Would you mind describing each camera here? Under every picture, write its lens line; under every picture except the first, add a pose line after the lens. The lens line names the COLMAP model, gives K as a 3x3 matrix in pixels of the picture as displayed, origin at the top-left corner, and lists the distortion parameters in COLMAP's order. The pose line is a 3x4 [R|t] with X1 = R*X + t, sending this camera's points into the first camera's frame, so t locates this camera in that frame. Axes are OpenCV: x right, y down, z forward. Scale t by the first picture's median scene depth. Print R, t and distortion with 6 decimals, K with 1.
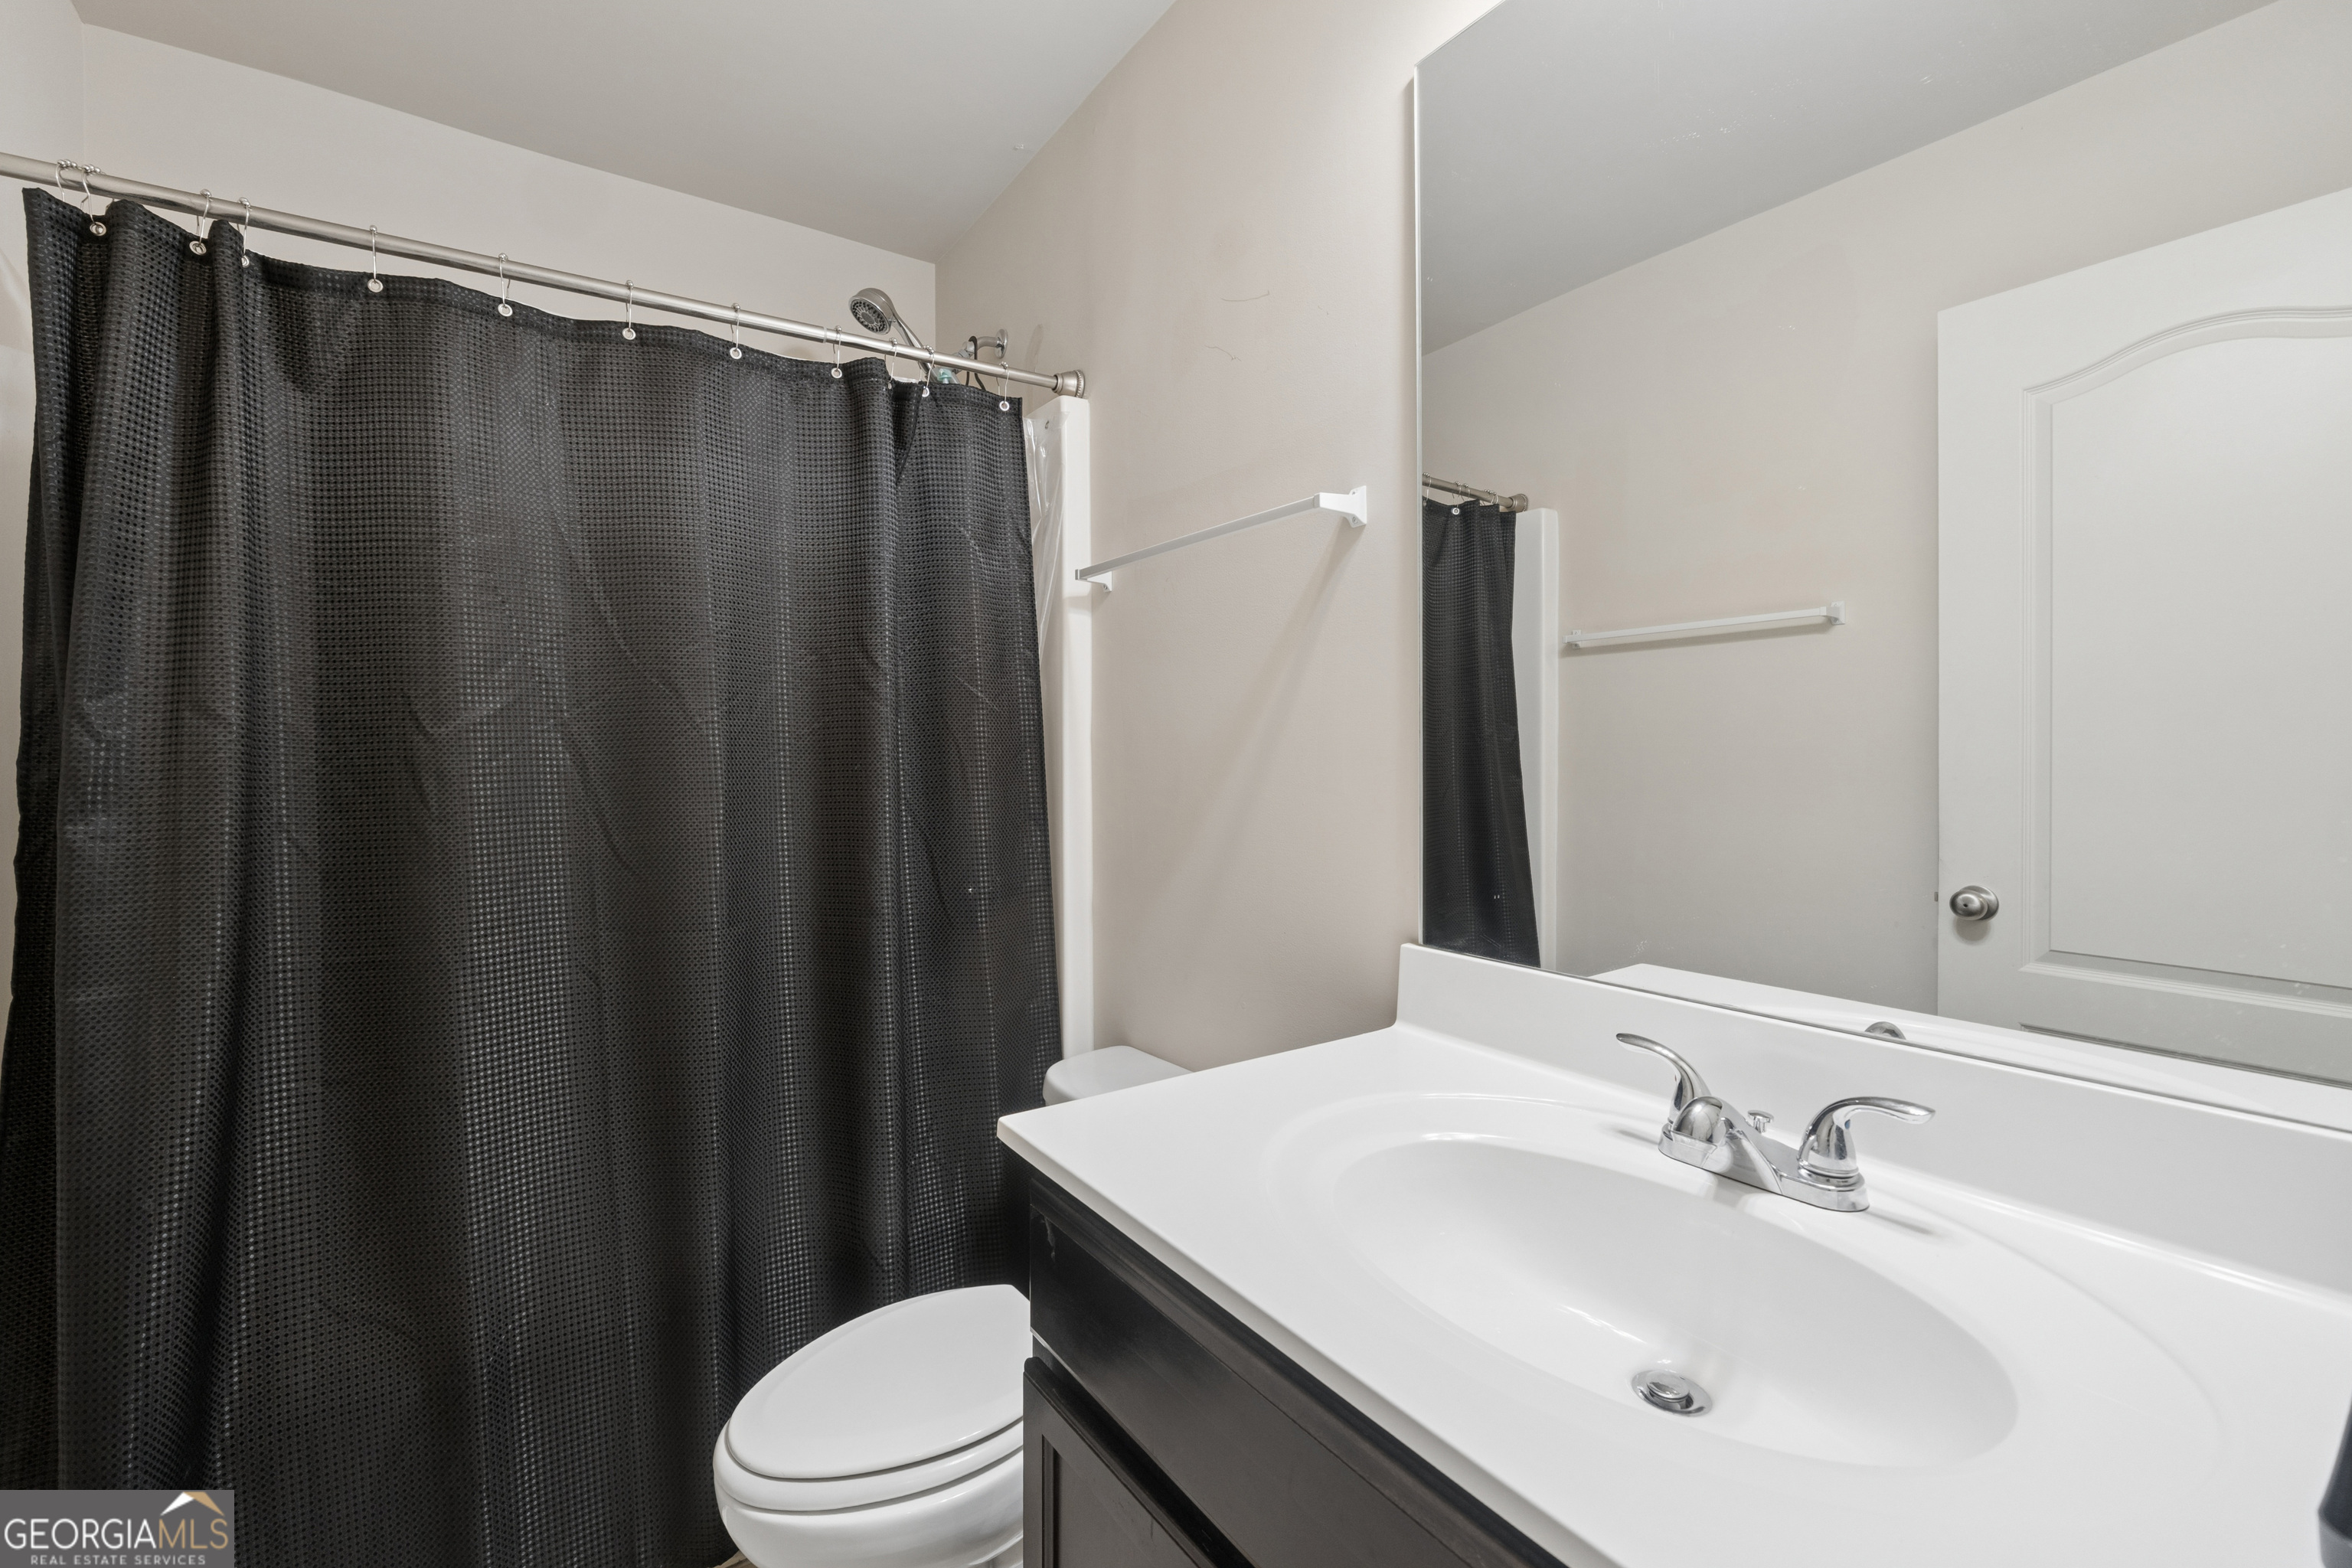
lens RADIAL K [[976.6, 0, 1163.4], [0, 976.6, 762.6], [0, 0, 1]] dist [-0.010417, -0.000267]
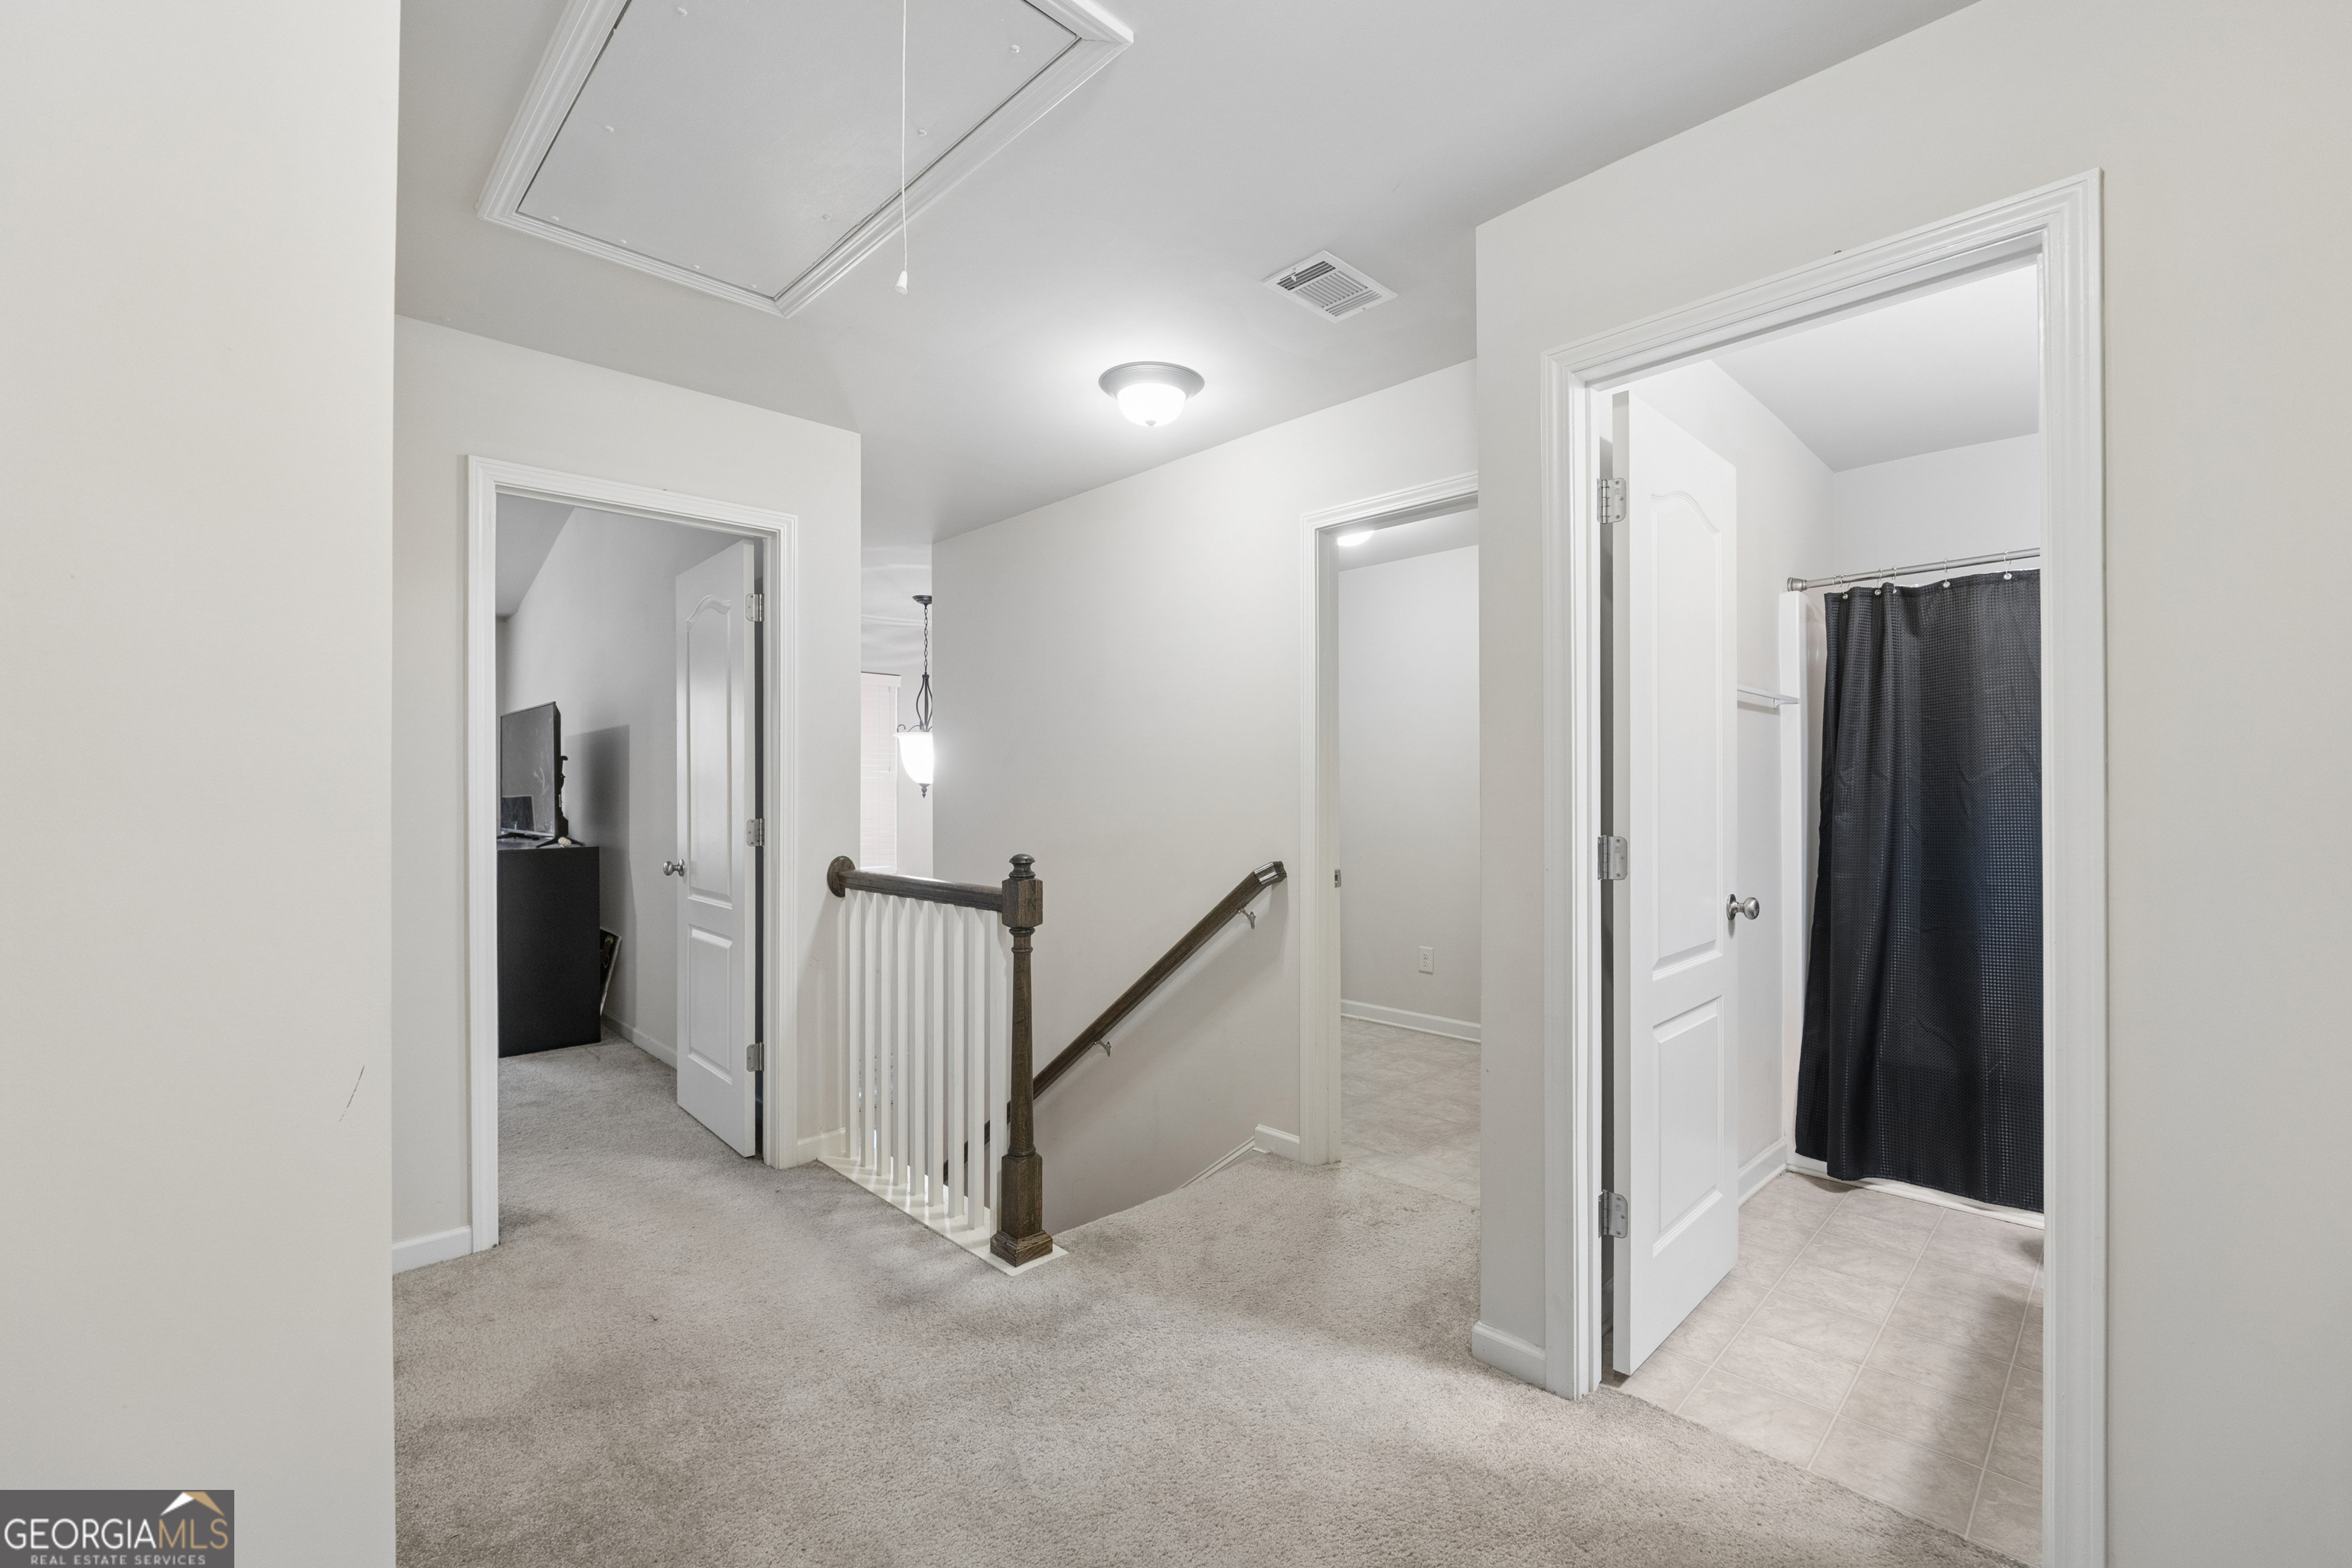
lens RADIAL K [[993.3, 0, 1184.3], [0, 993.3, 793.7], [0, 0, 1]] dist [-0.002501, -0.000353]
pose [[0.172230, 0.006887, -0.985033, 1.273713], [-0.009736, 0.999939, 0.005289, 0.004377], [0.985009, 0.008679, 0.172286, -1.259071]]
